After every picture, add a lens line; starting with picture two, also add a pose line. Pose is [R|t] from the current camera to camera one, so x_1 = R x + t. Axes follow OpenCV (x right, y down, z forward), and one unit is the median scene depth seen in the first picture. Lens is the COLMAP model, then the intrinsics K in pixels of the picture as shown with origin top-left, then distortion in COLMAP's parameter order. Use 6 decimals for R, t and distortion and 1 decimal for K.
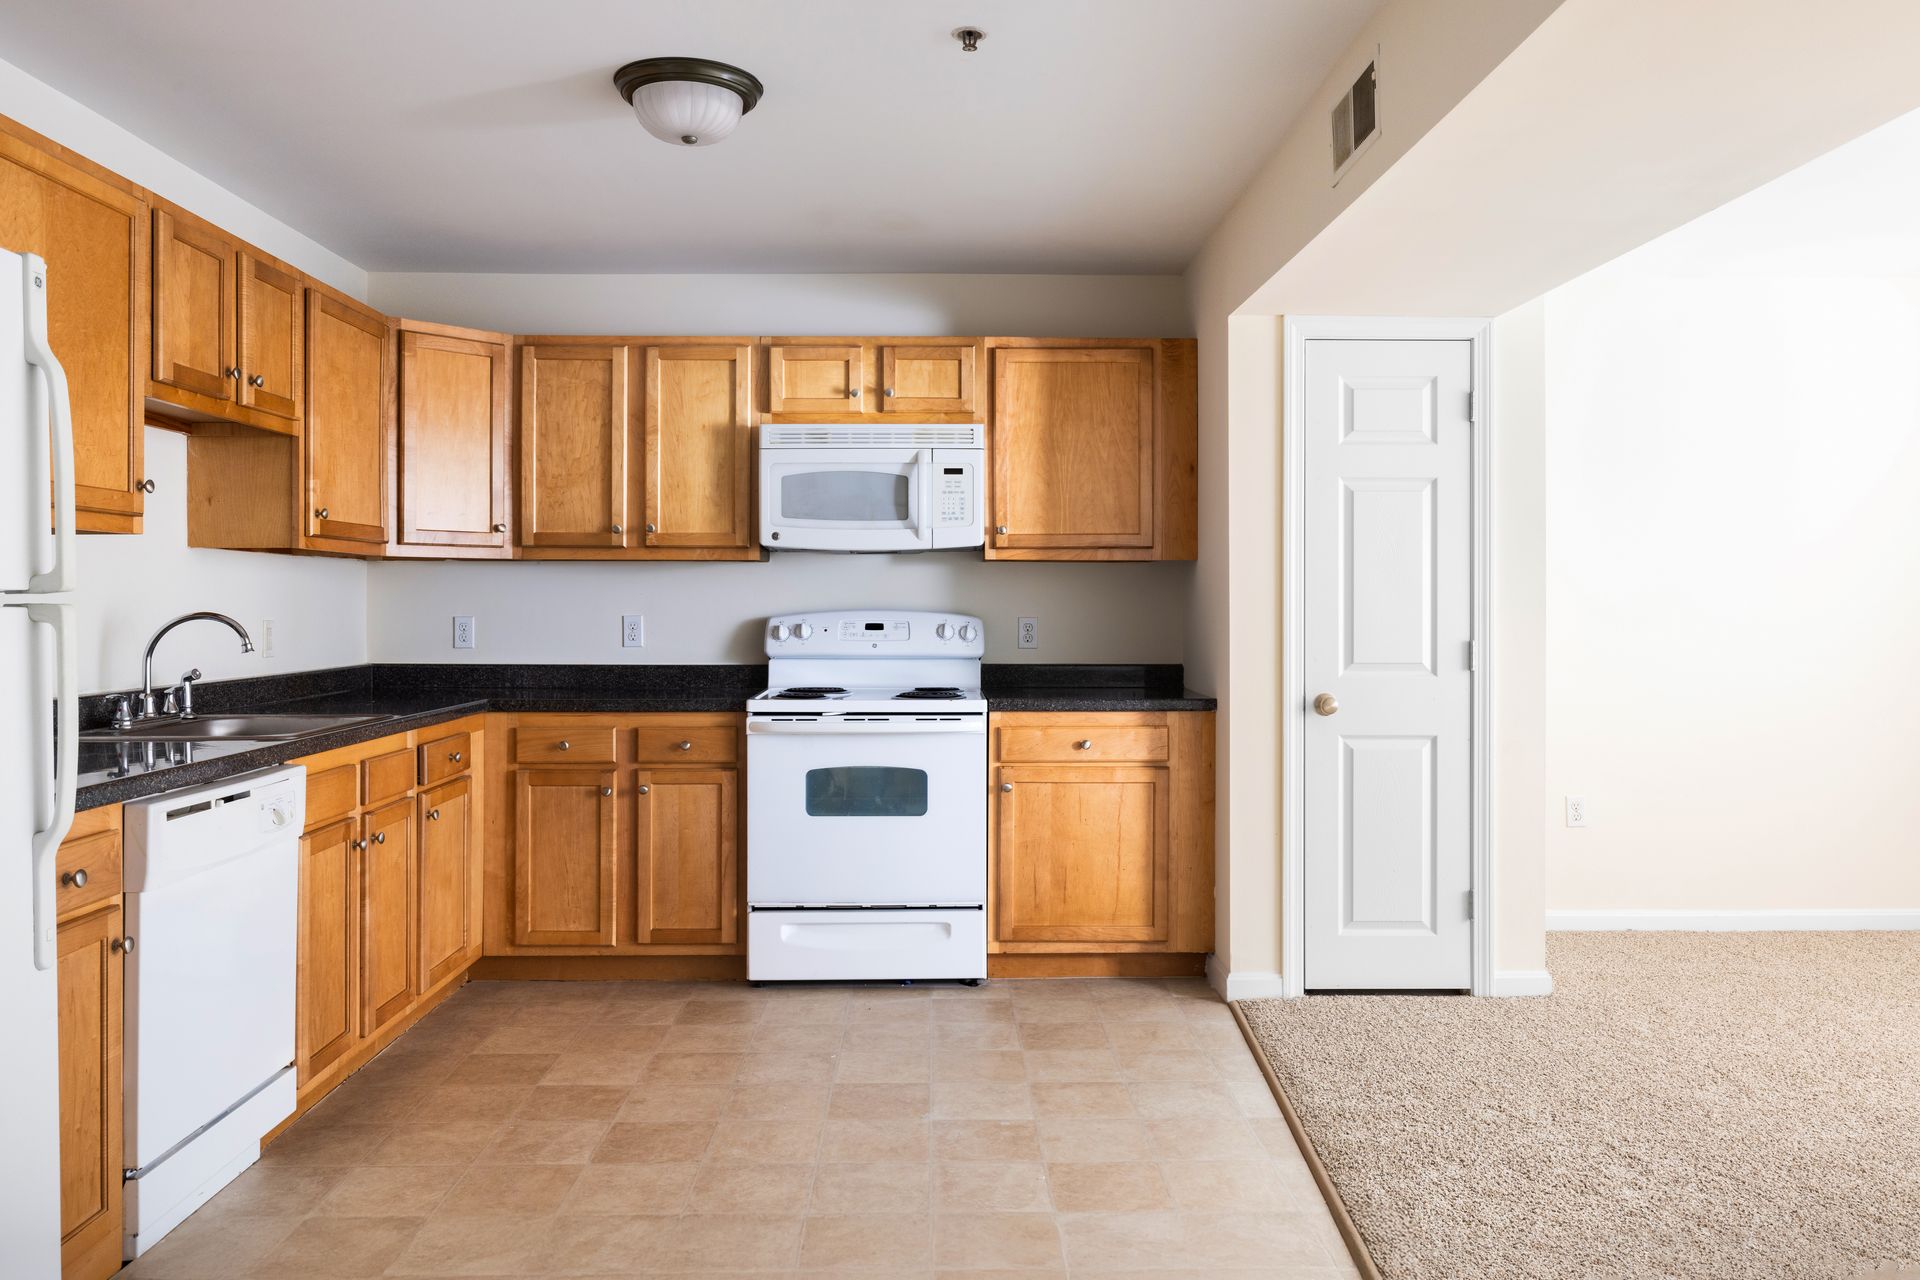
lens RADIAL K [[1266.9, 0, 924.8], [0, 1266.9, 607.8], [0, 0, 1]] dist [-0.002069, 0.000589]
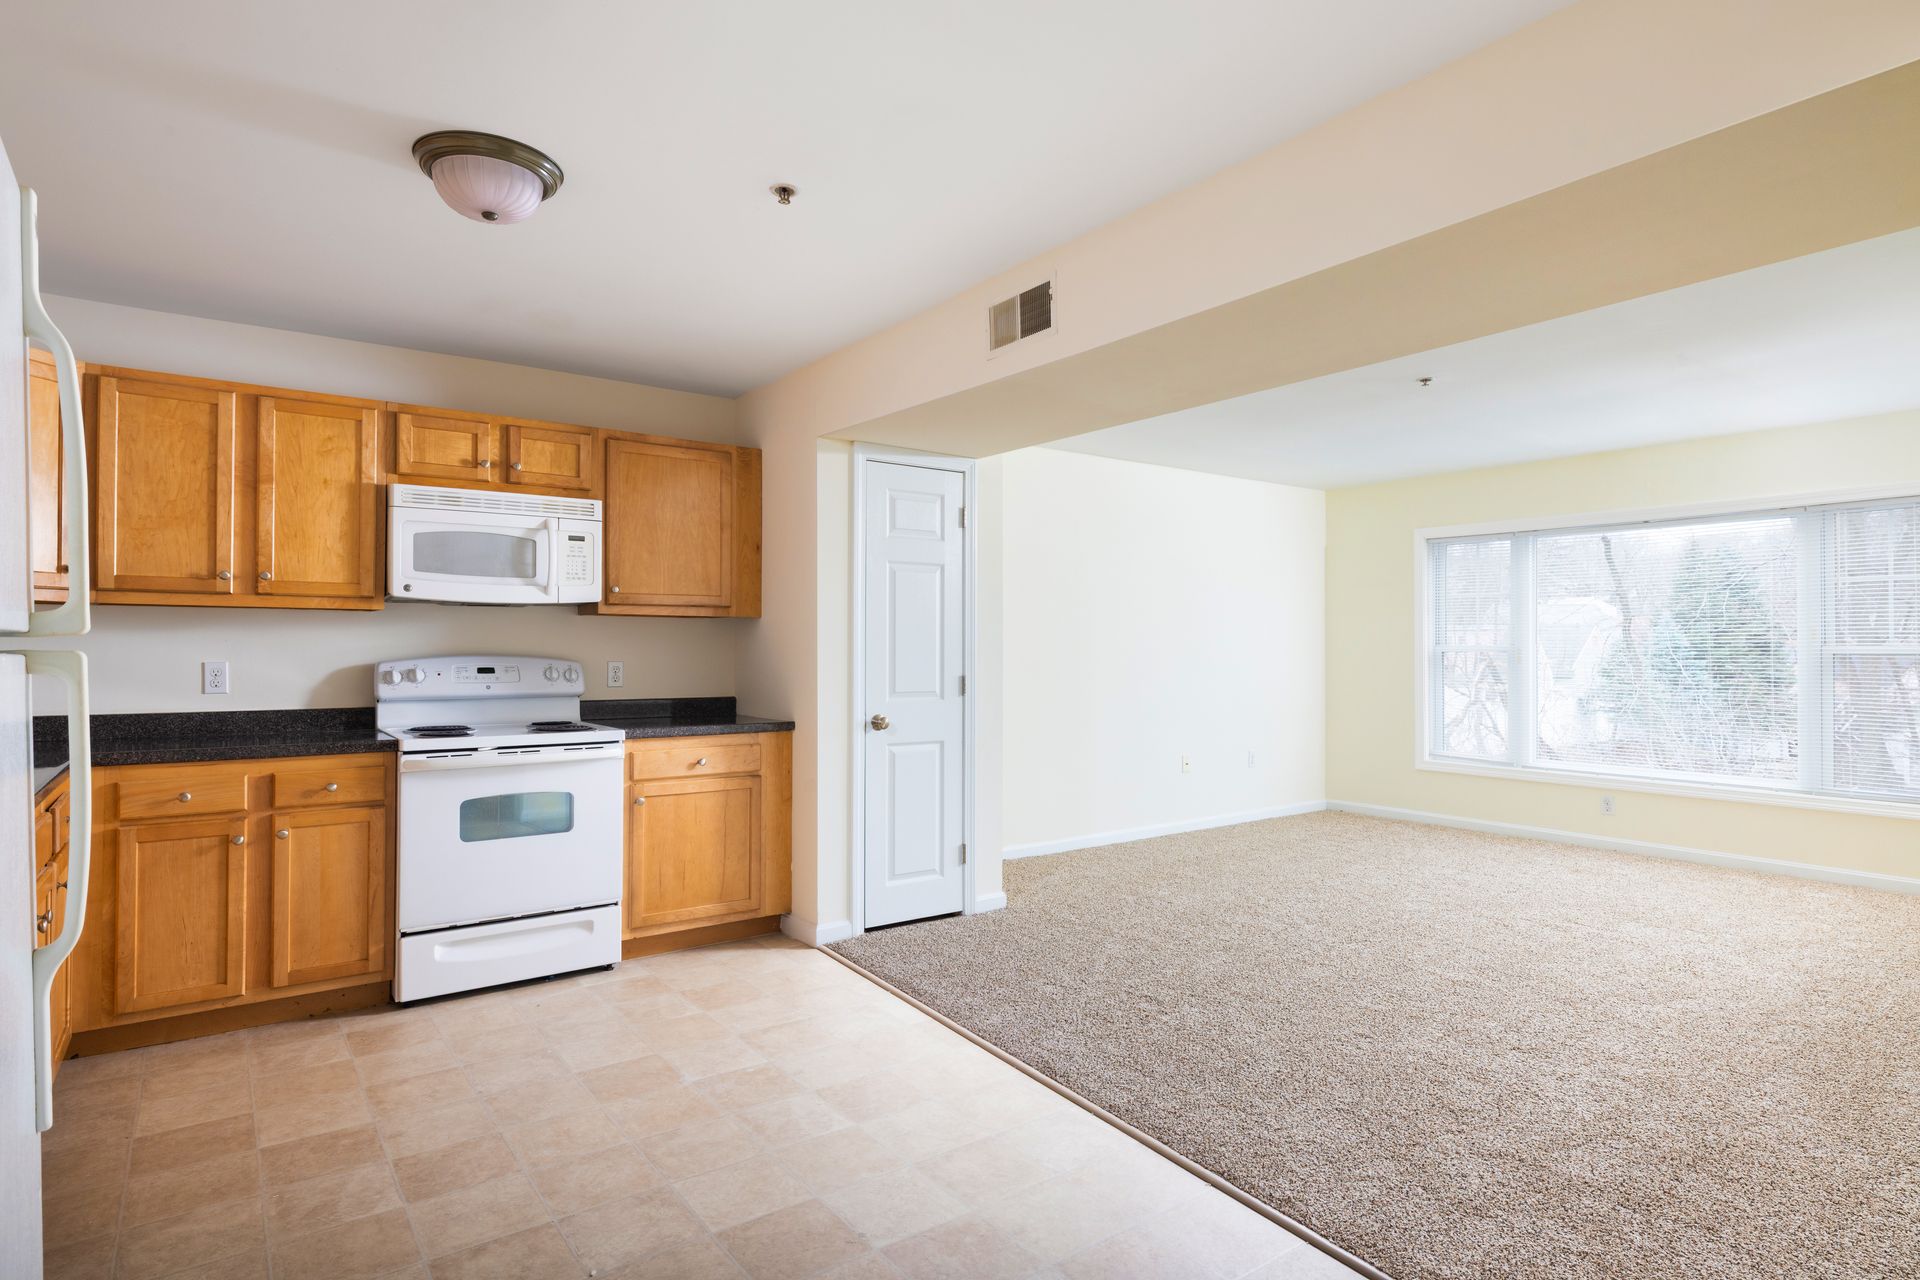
lens RADIAL K [[961.1, 0, 883.7], [0, 961.1, 647.3], [0, 0, 1]] dist [0.000684, 0.000656]
pose [[0.842173, 0.001666, 0.539206, -0.228681], [0.001955, 0.999979, -0.006144, -0.000006], [-0.539205, 0.006229, 0.842152, 0.093326]]
